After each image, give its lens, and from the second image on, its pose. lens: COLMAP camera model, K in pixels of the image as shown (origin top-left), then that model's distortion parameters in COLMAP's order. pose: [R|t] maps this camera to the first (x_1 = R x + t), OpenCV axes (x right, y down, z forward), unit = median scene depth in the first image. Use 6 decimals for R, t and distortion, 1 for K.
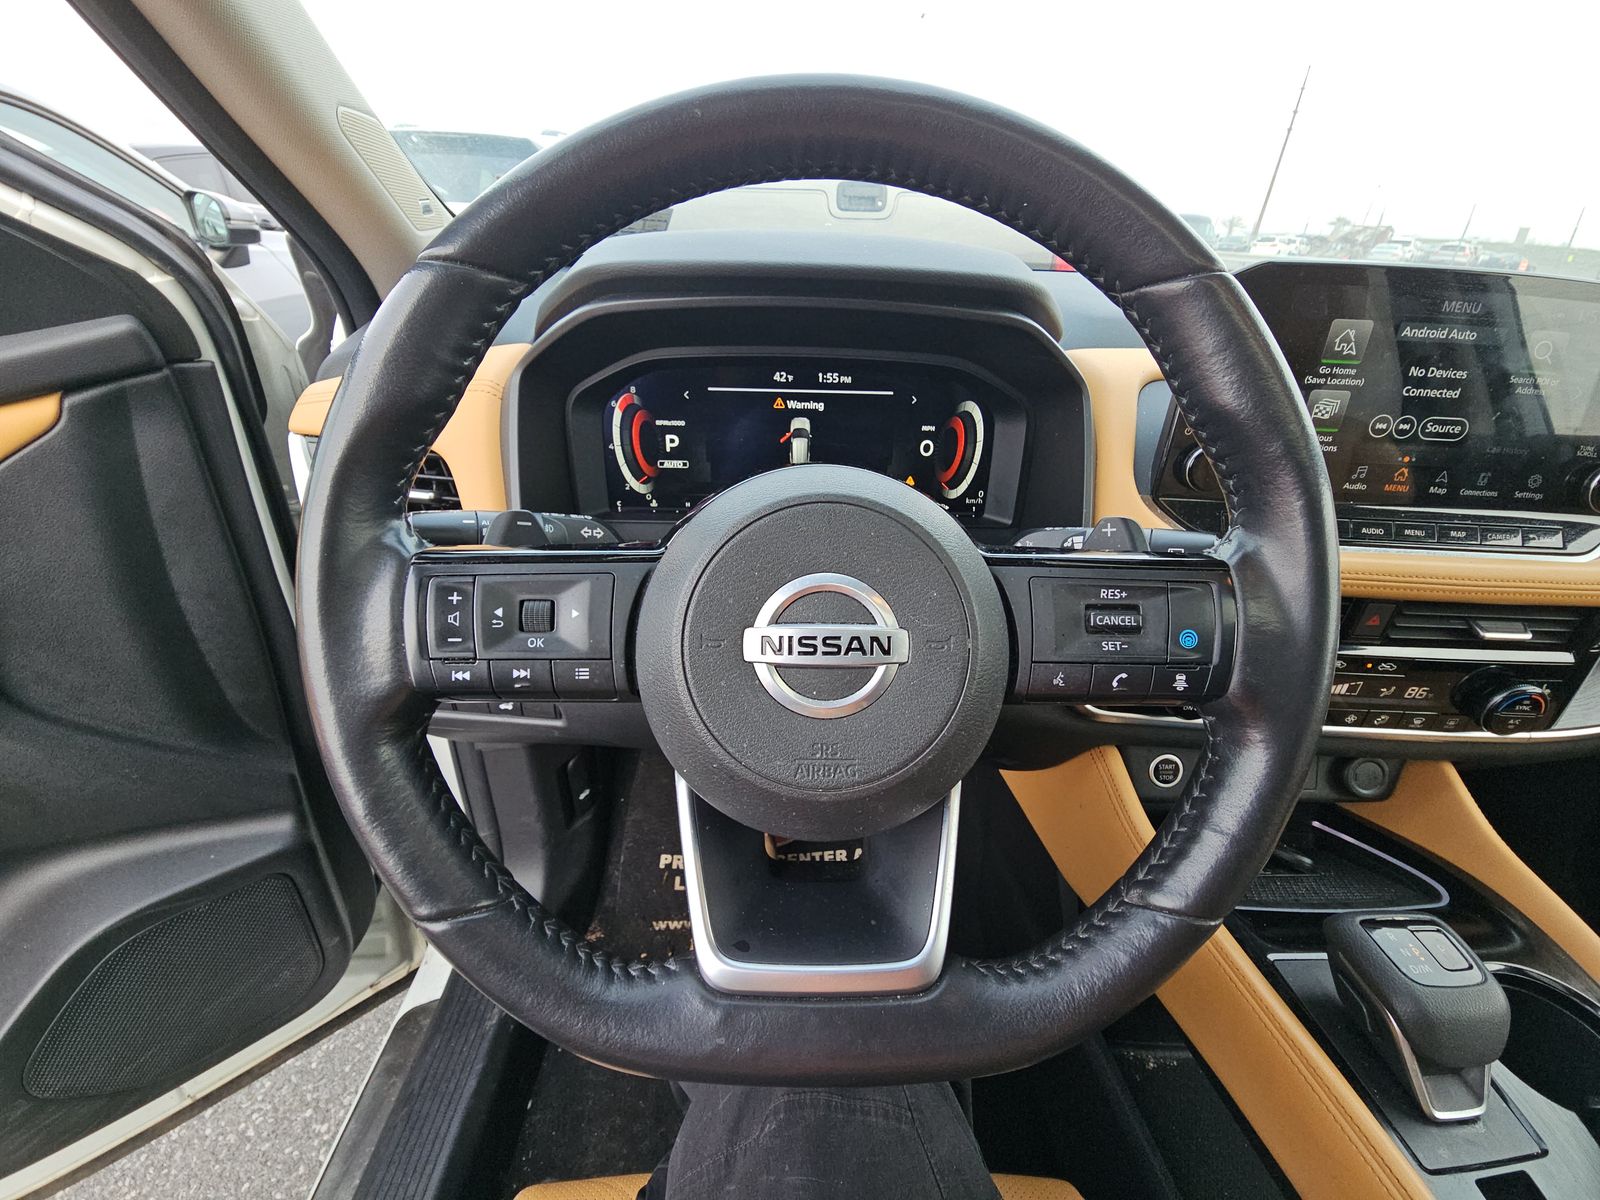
lens RADIAL K [[656.8, 0, 800.0], [0, 656.8, 600.0], [0, 0, 1]] dist [0.001312, -0.000142]
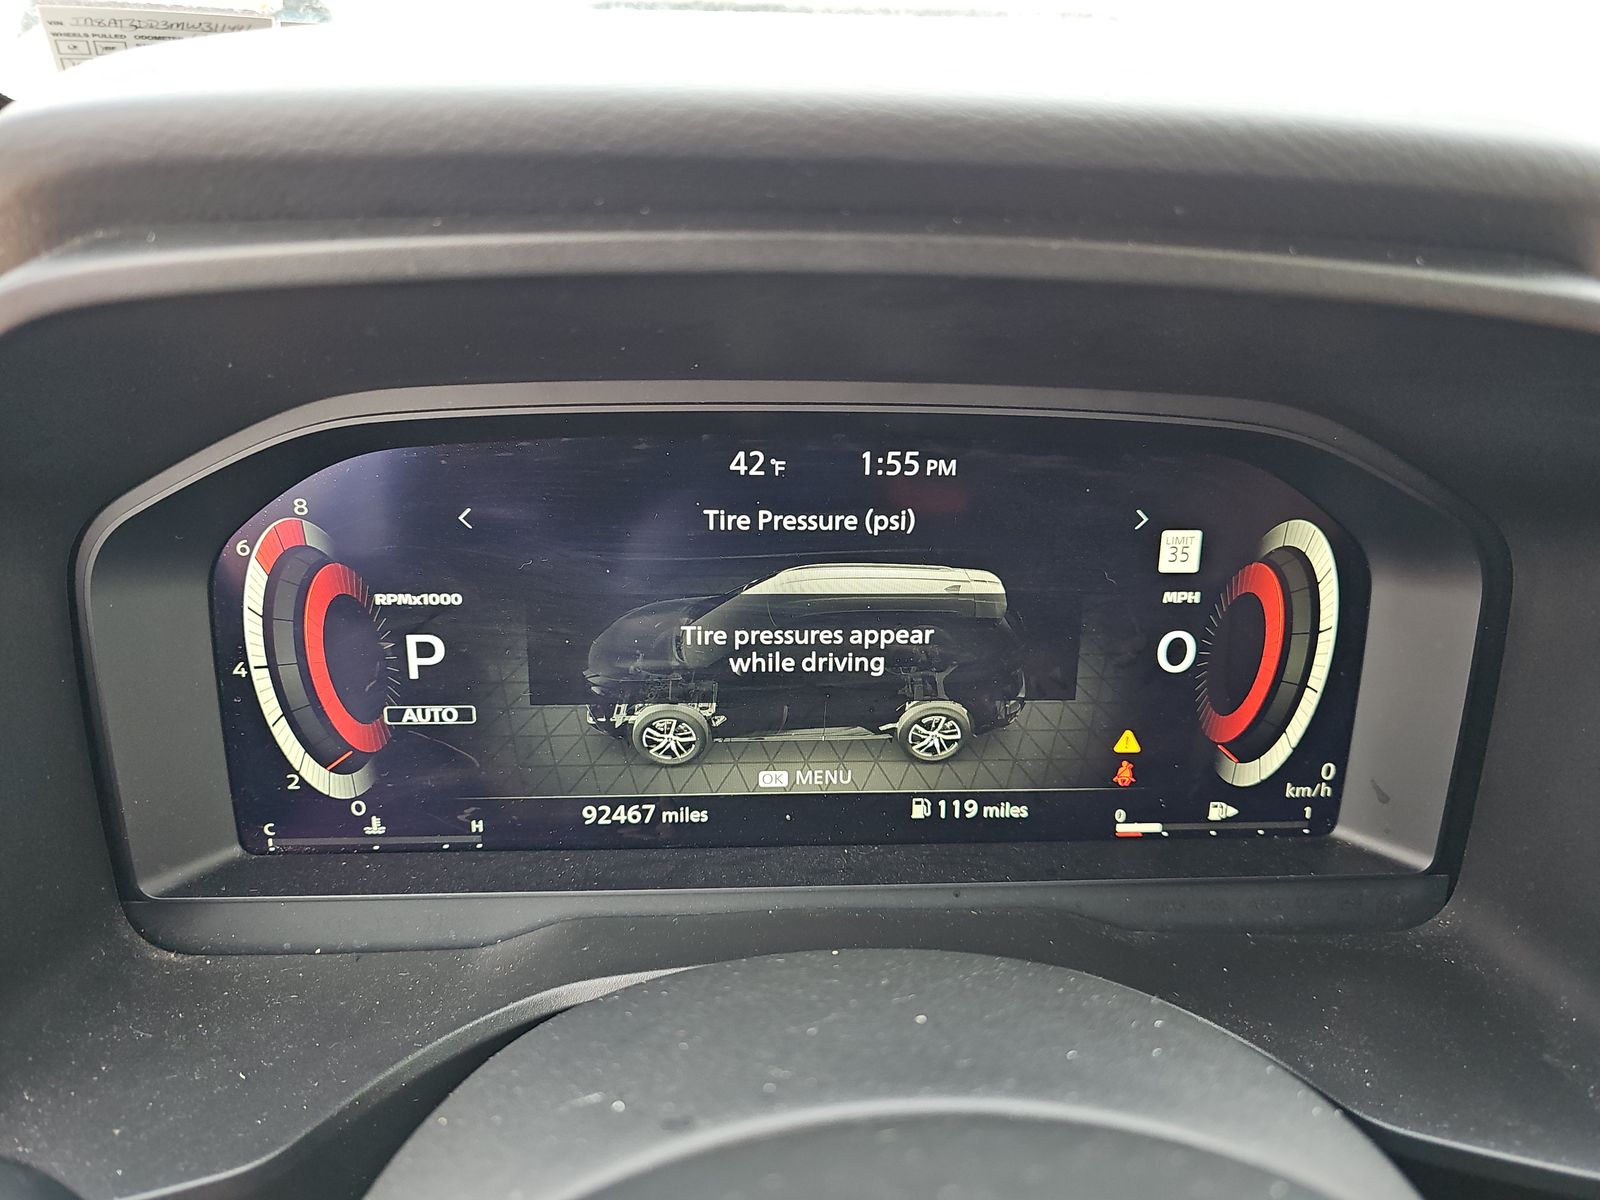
lens RADIAL K [[1075.7, 0, 800.0], [0, 1075.7, 600.0], [0, 0, 1]] dist [0.001951, -0.000339]
pose [[0.999591, -0.016293, 0.023502, -0.017758], [0.018663, 0.994359, -0.104413, -0.217299], [-0.021668, 0.104809, 0.994256, 0.472589]]
